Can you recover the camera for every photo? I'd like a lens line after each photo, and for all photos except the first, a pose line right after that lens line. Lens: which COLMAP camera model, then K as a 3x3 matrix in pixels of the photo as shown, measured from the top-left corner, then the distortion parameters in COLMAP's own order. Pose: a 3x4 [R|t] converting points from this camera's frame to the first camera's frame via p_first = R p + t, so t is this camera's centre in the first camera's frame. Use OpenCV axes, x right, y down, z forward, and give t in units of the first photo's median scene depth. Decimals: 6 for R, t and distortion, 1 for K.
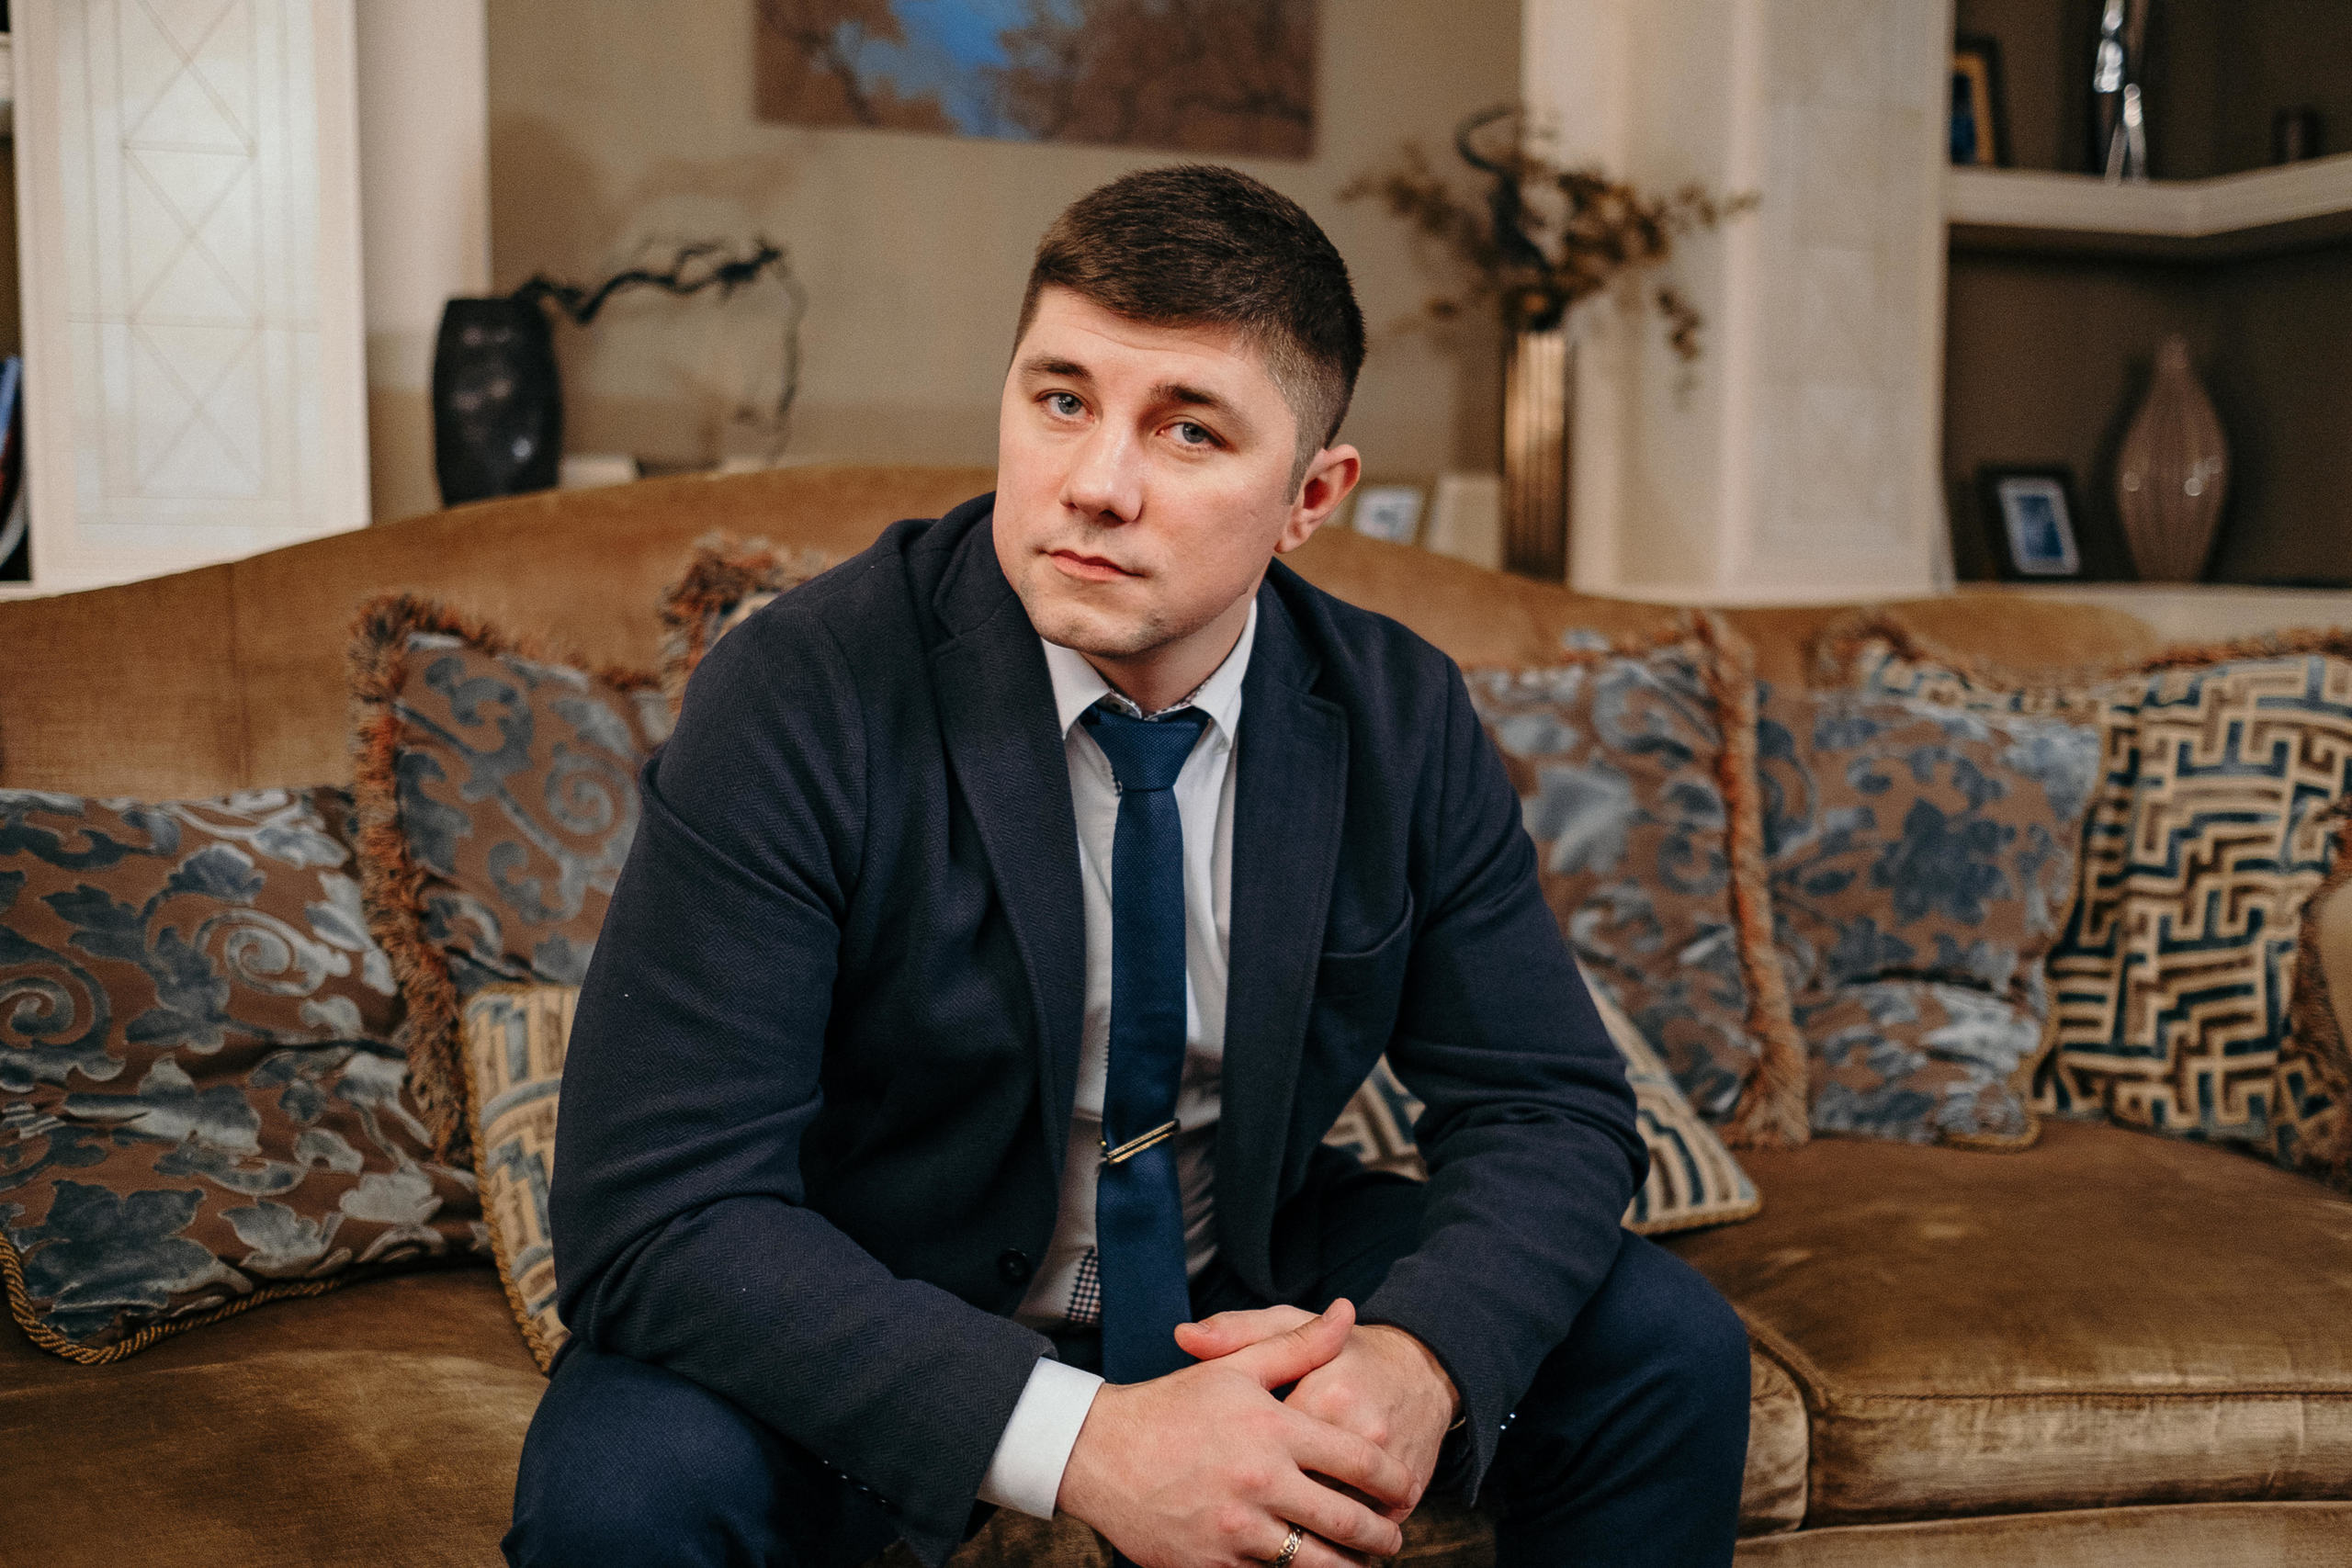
lens RADIAL K [[2482.7, 0, 1211.8], [0, 2482.7, 703.5], [0, 0, 1]] dist [-0.001267, 0.000000]
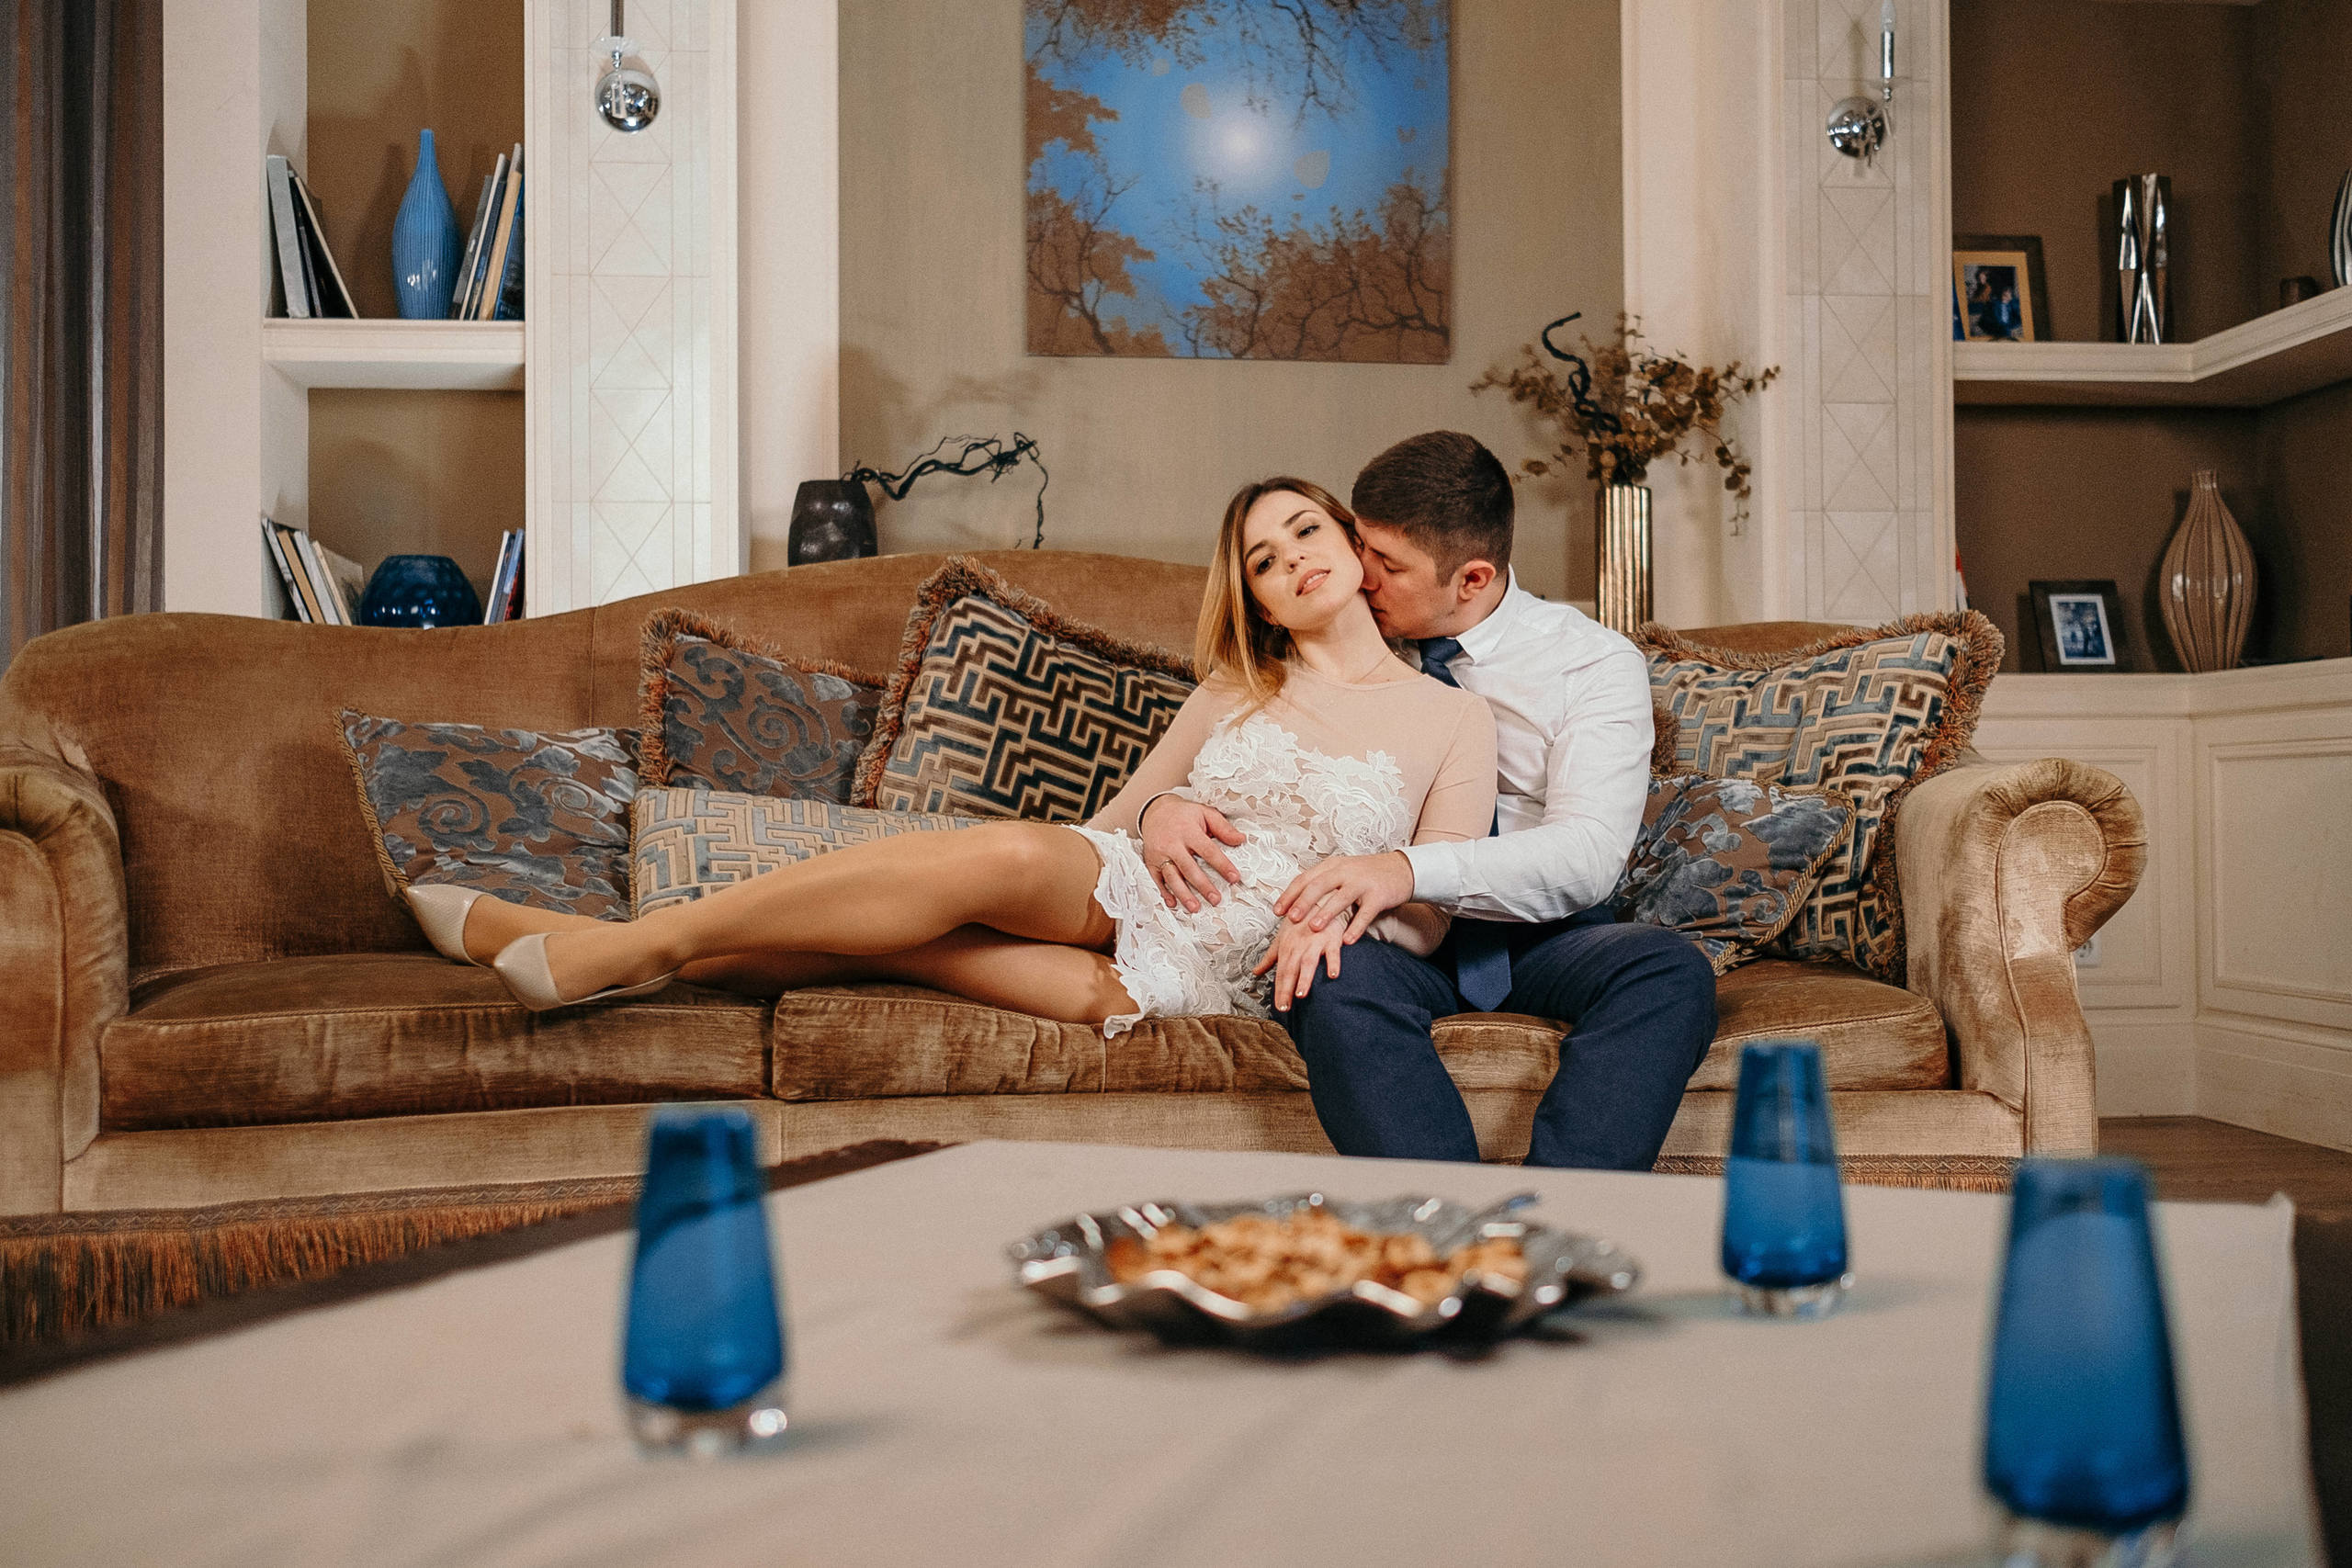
lens RADIAL K [[2482.7, 0, 1198.4], [0, 2482.7, 754.7], [0, 0, 1]] dist [-0.001267, 0.000000]
pose [[0.972281, -0.020367, -0.232928, 0.380776], [-0.000162, 0.996140, -0.087777, 0.184423], [0.233816, 0.085382, 0.968525, -0.511237]]
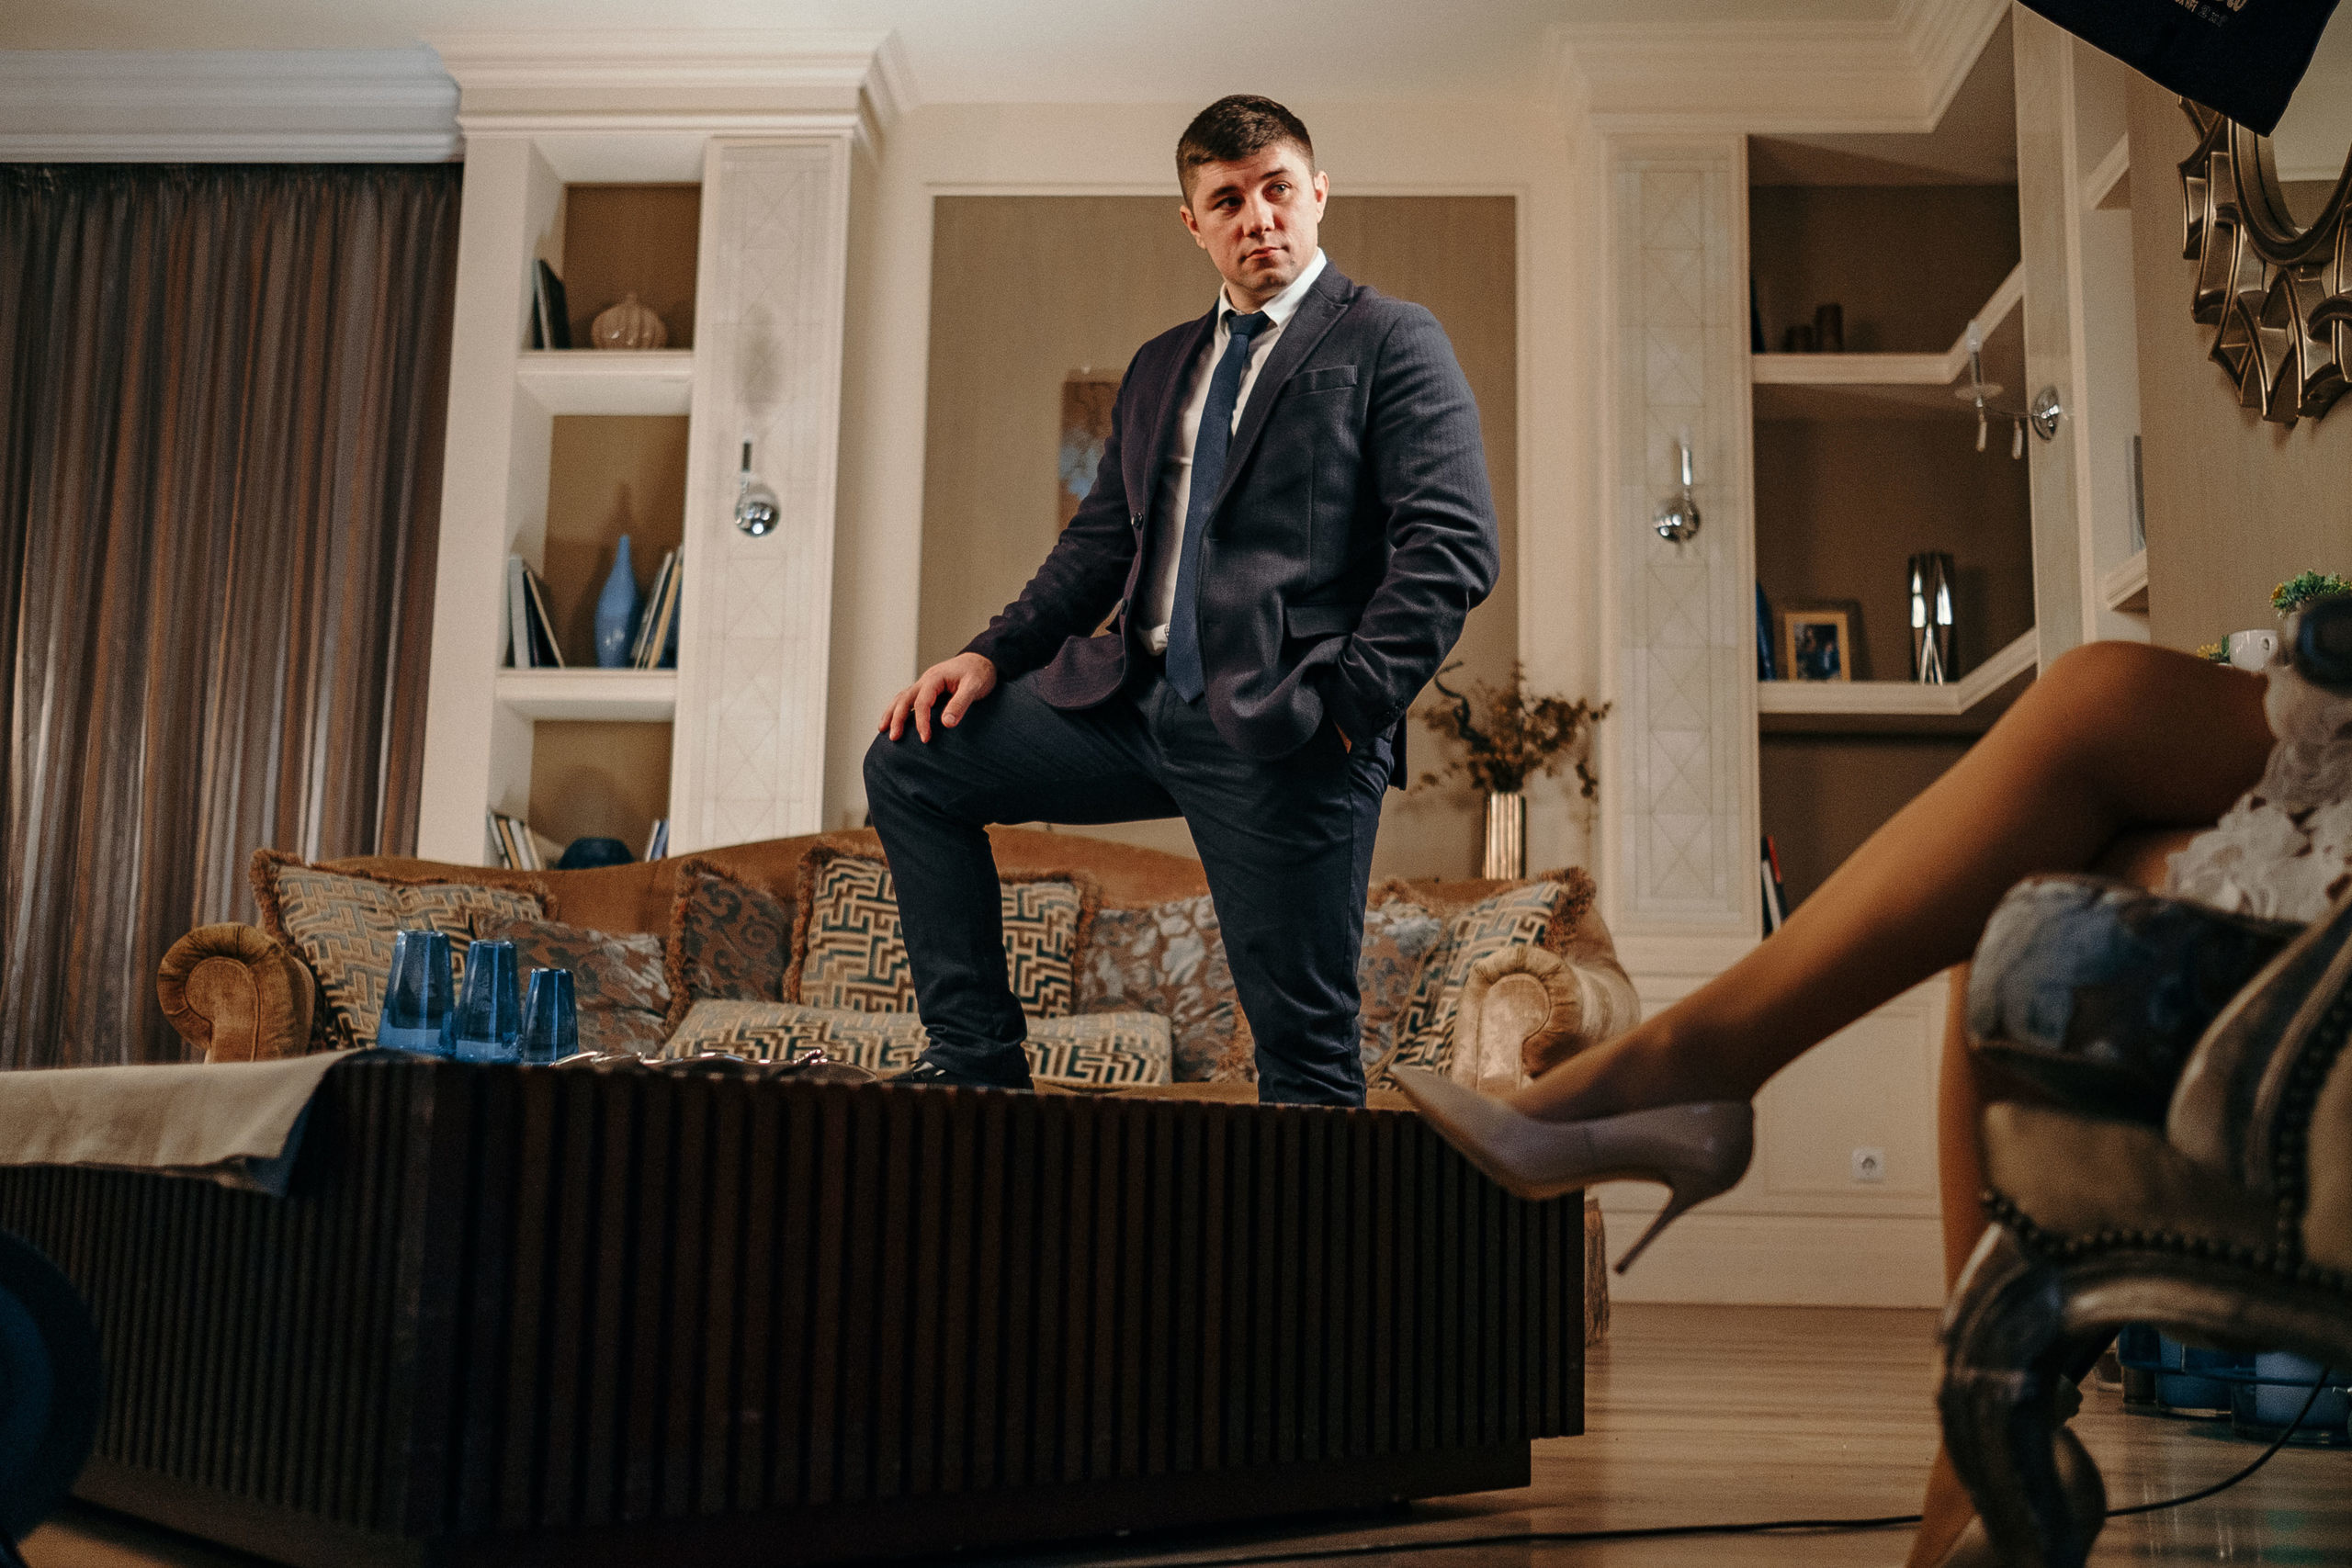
lens RADIAL K [[2482.7, 0, 1219.1], [0, 2482.7, 720.1], [0, 0, 1]] dist [-0.001267, 0.000000]
pose [[0.931178, -0.057288, -0.360037, 0.981748], [-0.032906, 0.970338, -0.239502, 0.368174], [0.363078, 0.234866, 0.901672, -1.023347]]
